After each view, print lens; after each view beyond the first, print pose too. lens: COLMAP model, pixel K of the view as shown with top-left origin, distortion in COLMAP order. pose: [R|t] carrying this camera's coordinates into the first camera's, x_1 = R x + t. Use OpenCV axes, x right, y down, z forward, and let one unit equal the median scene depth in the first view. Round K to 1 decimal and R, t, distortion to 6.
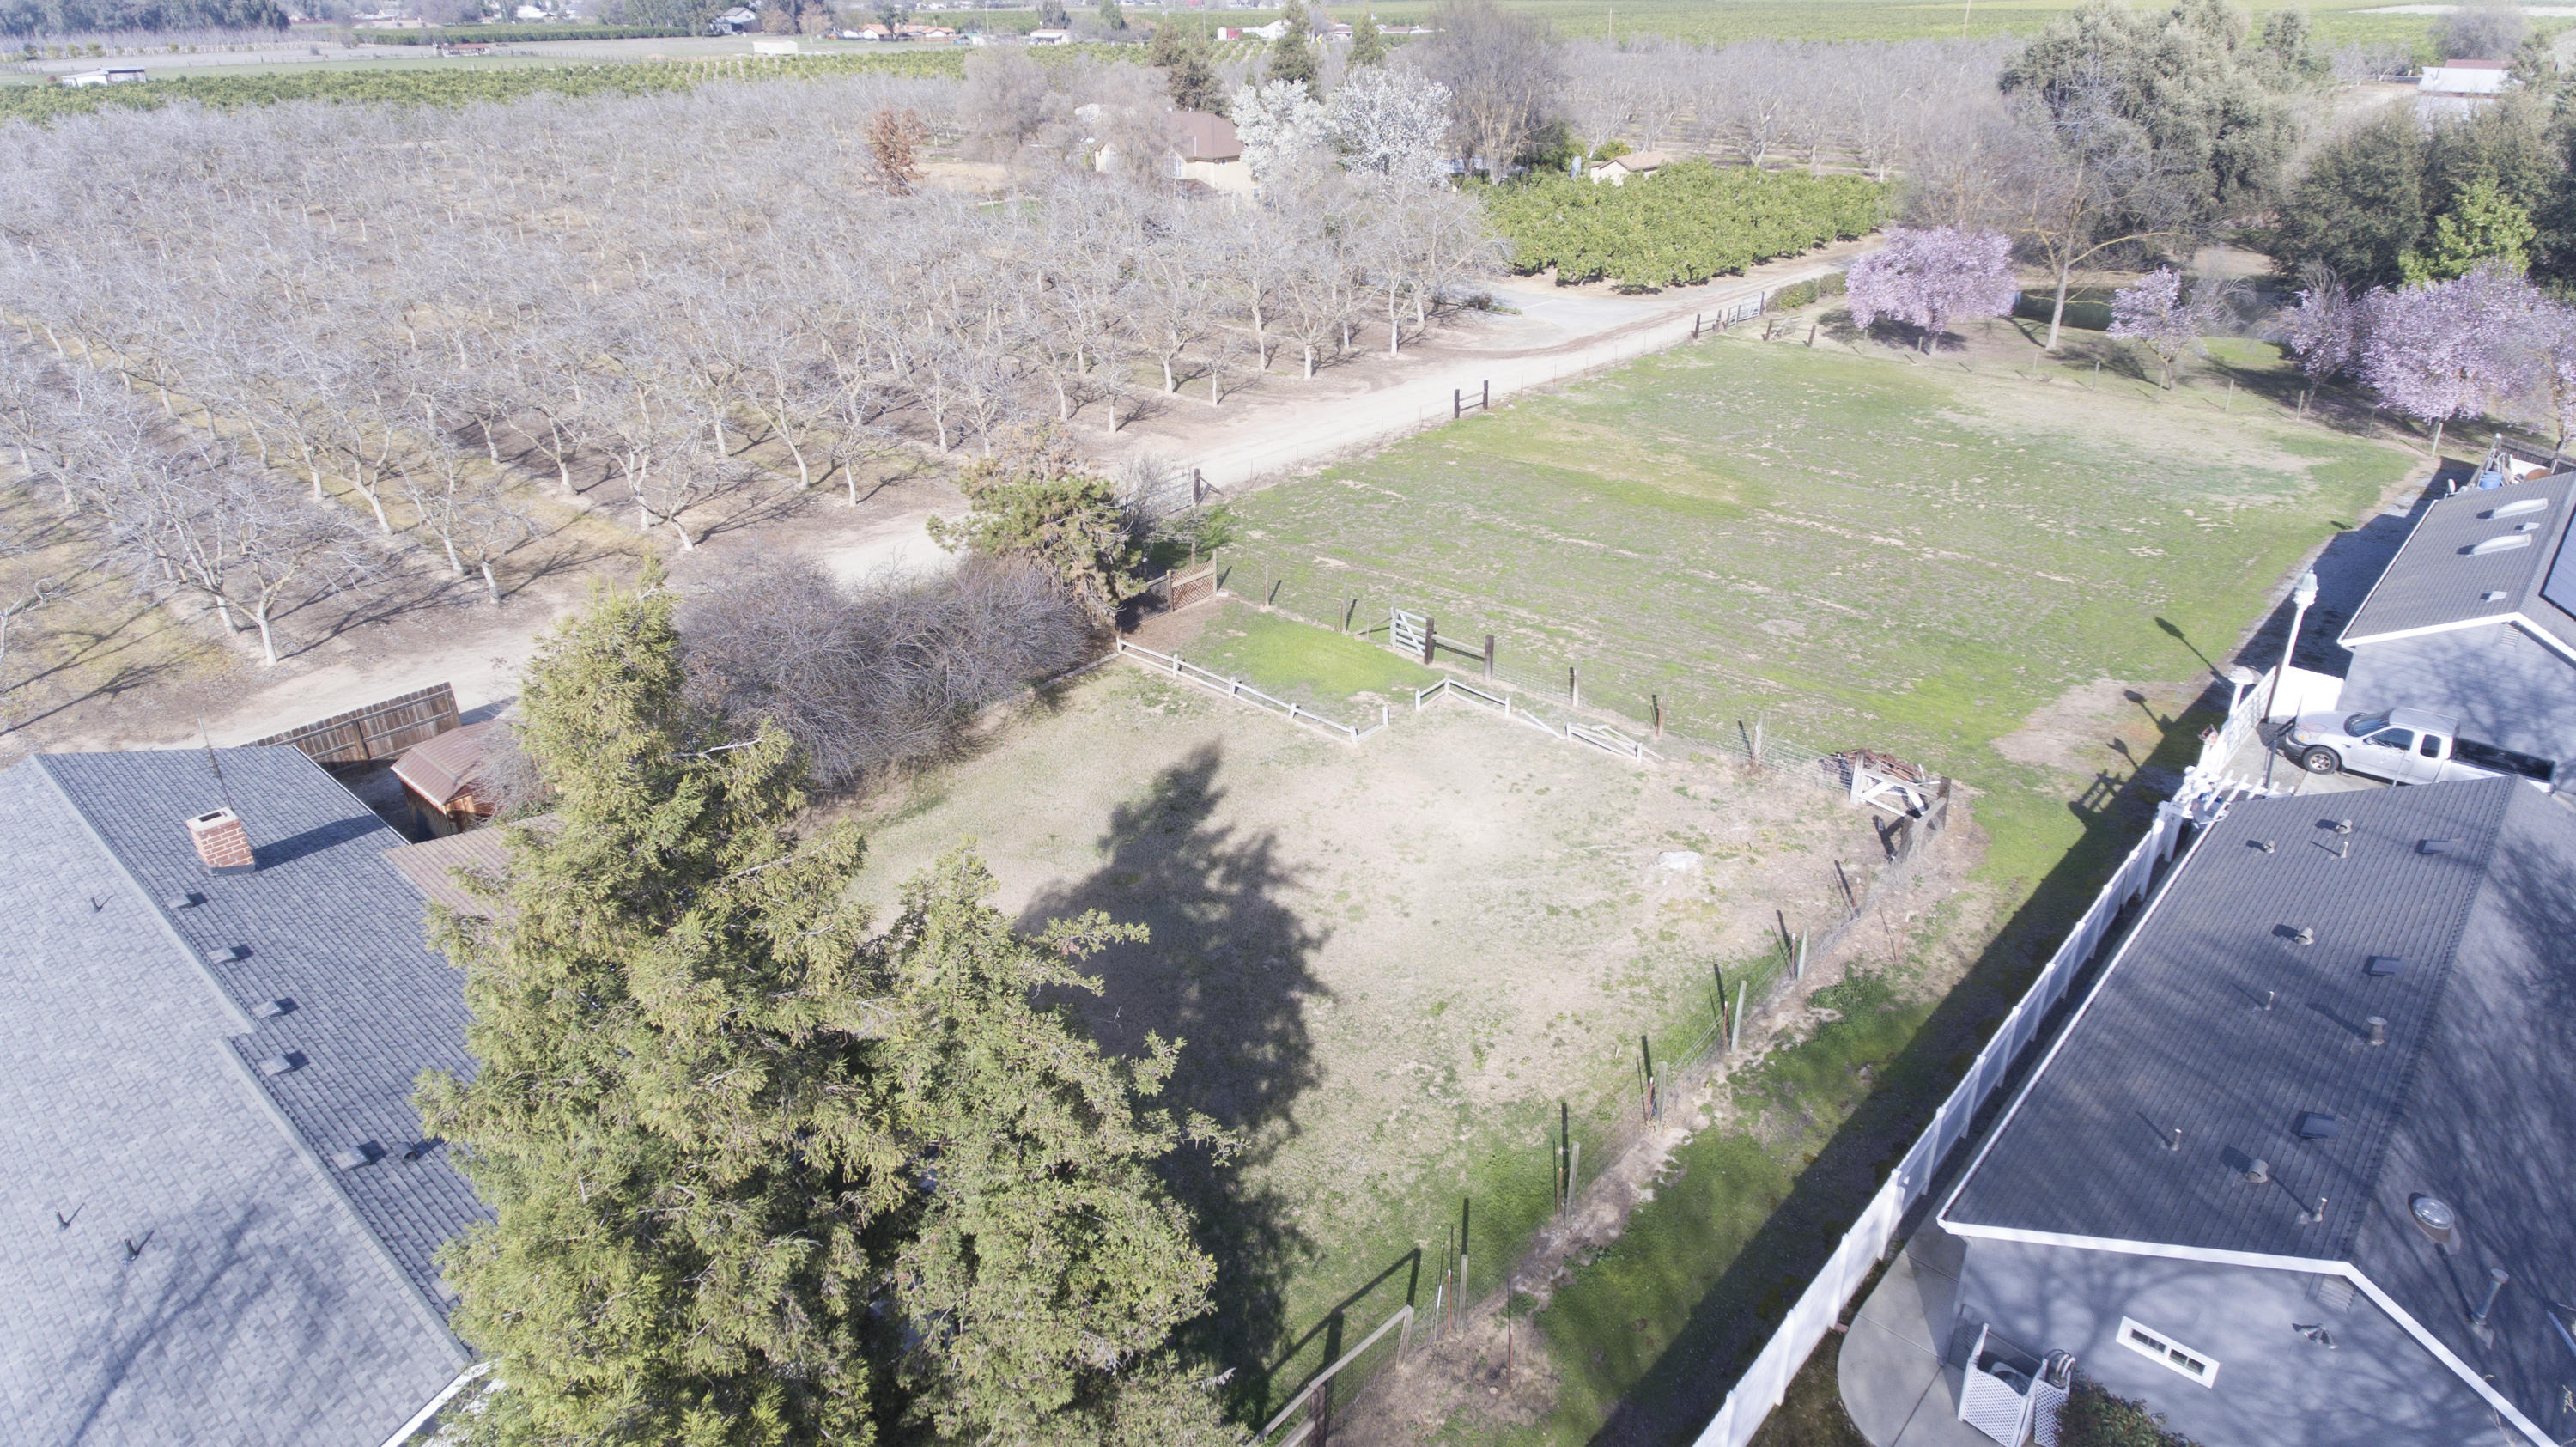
lens RADIAL K [[1485.7, 0, 1288.0], [0, 1485.7, 723.5], [0, 0, 1]] dist [0.004378, -0.000091]
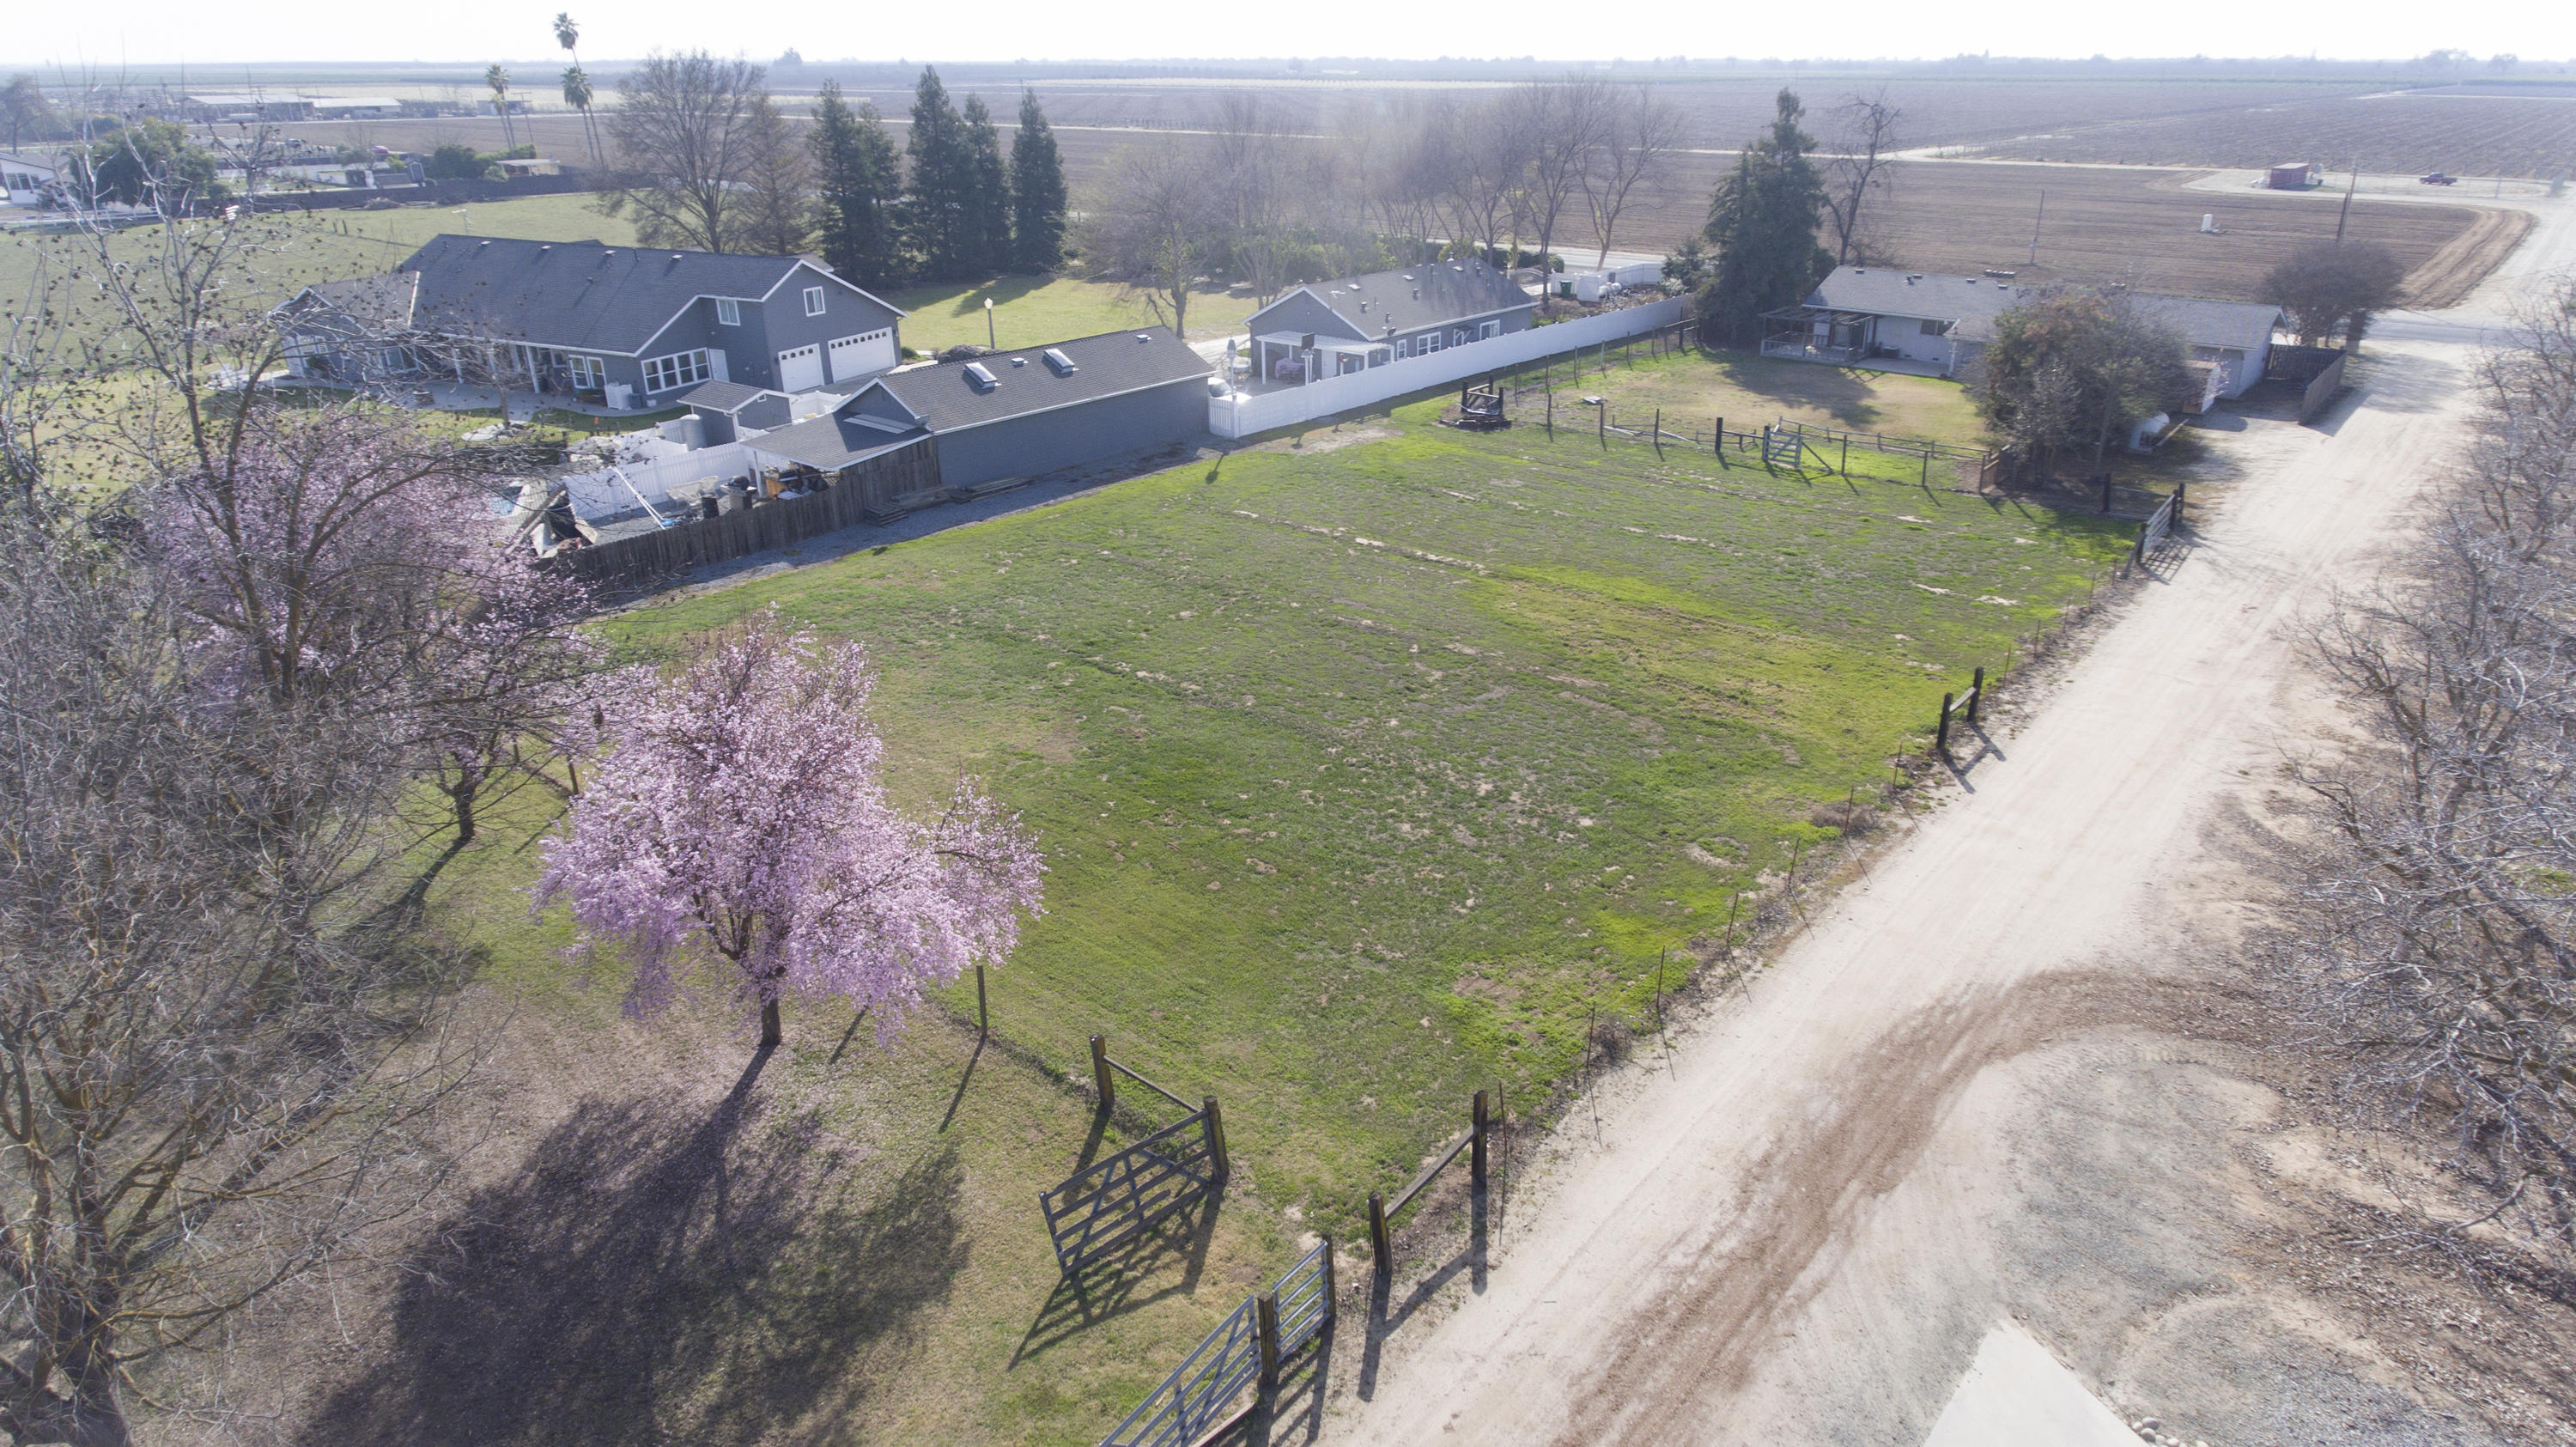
lens RADIAL K [[1485.7, 0, 1288.0], [0, 1485.7, 723.5], [0, 0, 1]] dist [0.004378, -0.000091]
pose [[-0.999426, 0.013483, -0.031076, 0.479273], [-0.015415, 0.635873, 0.771639, -0.779782], [0.030164, 0.771676, -0.635301, 1.673764]]
